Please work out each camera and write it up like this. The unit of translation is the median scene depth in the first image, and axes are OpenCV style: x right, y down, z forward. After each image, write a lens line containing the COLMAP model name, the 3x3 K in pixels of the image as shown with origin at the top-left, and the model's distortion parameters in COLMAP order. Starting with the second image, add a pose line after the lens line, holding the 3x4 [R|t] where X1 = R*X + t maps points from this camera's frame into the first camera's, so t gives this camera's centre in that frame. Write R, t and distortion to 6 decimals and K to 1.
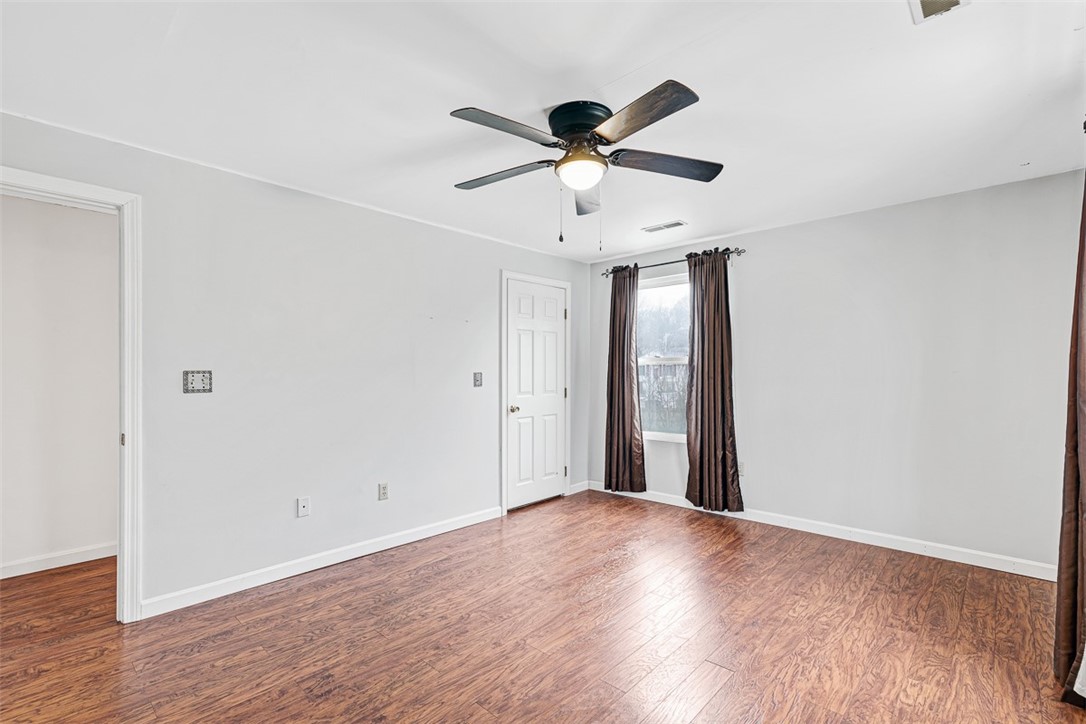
lens RADIAL K [[501.0, 0, 545.0], [0, 501.0, 364.3], [0, 0, 1]] dist [0.017820, -0.000074]
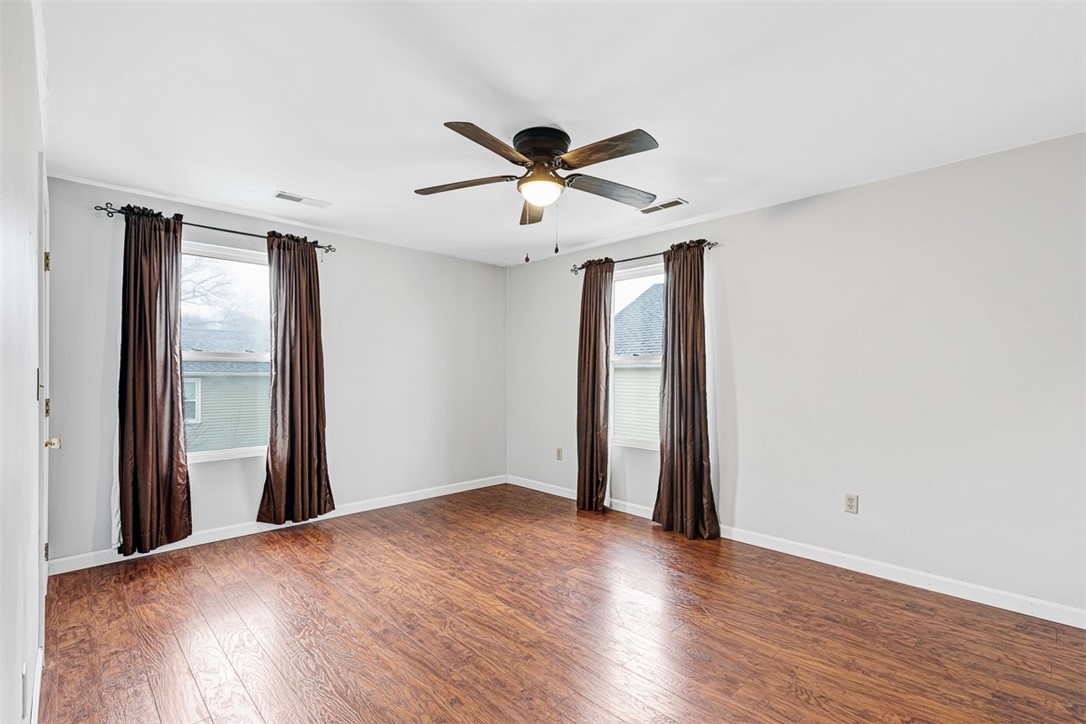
lens RADIAL K [[501.0, 0, 544.8], [0, 501.0, 372.4], [0, 0, 1]] dist [0.017820, -0.000074]
pose [[0.046612, 0.007746, 0.998883, -0.575400], [-0.014511, 0.999870, -0.007076, 0.018876], [-0.998808, -0.014165, 0.046718, 0.522854]]
